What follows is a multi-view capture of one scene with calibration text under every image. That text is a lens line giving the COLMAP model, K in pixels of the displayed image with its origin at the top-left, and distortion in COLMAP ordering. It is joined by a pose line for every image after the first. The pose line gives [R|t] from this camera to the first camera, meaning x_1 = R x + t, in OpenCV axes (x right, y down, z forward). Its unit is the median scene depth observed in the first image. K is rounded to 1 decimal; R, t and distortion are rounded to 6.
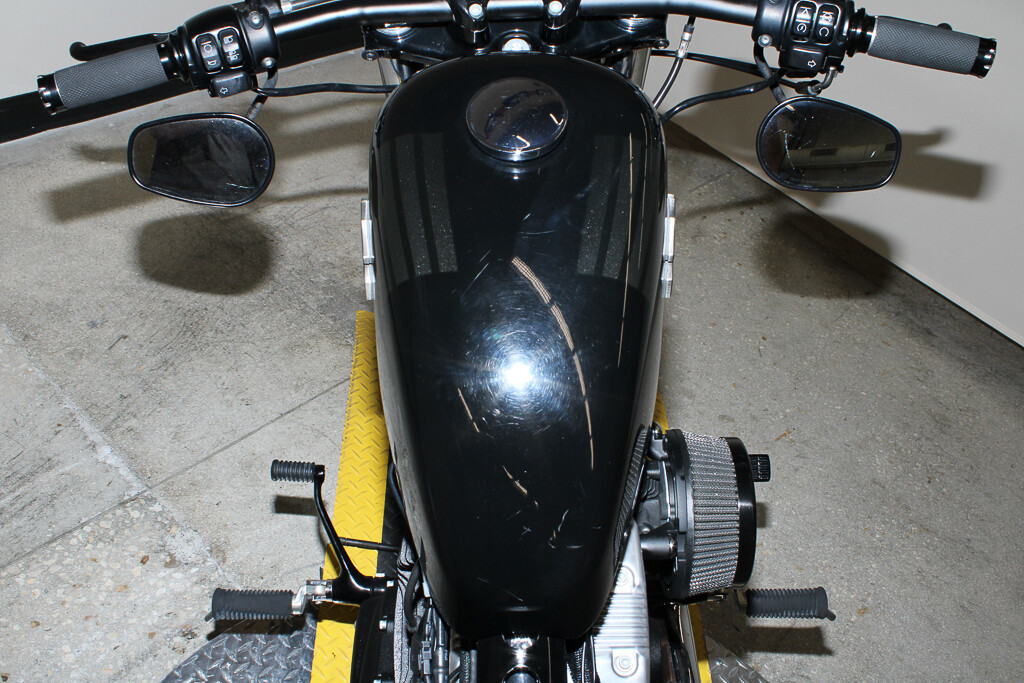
lens RADIAL K [[1006.3, 0, 517.4], [0, 1006.3, 347.0], [0, 0, 1]] dist [-0.128842, 0.131259]
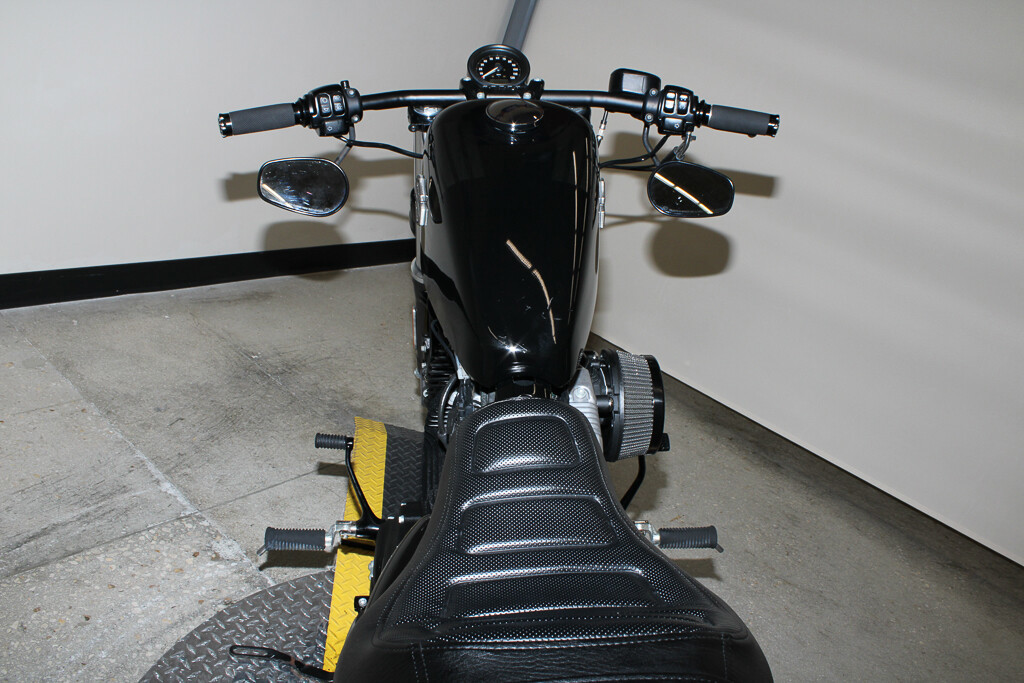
lens RADIAL K [[834.3, 0, 512.0], [0, 834.3, 341.5], [0, 0, 1]] dist [-0.159197, 0.132234]
pose [[0.996752, 0.013051, 0.079471, -0.053534], [0.012227, 0.950820, -0.309503, 0.280526], [-0.079602, 0.309469, 0.947572, -0.120049]]
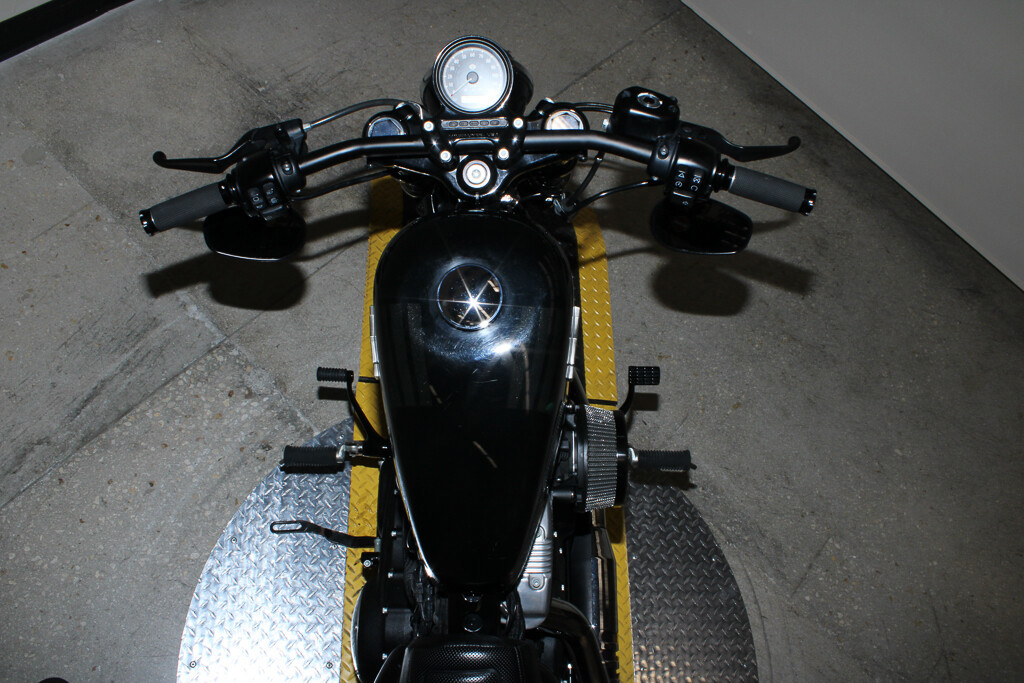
lens RADIAL K [[834.3, 0, 512.0], [0, 834.3, 341.5], [0, 0, 1]] dist [-0.159197, 0.132234]
pose [[0.999919, 0.012373, 0.002861, 0.027758], [-0.012584, 0.935053, 0.354285, -0.281051], [0.001709, -0.354292, 0.935133, -0.089780]]
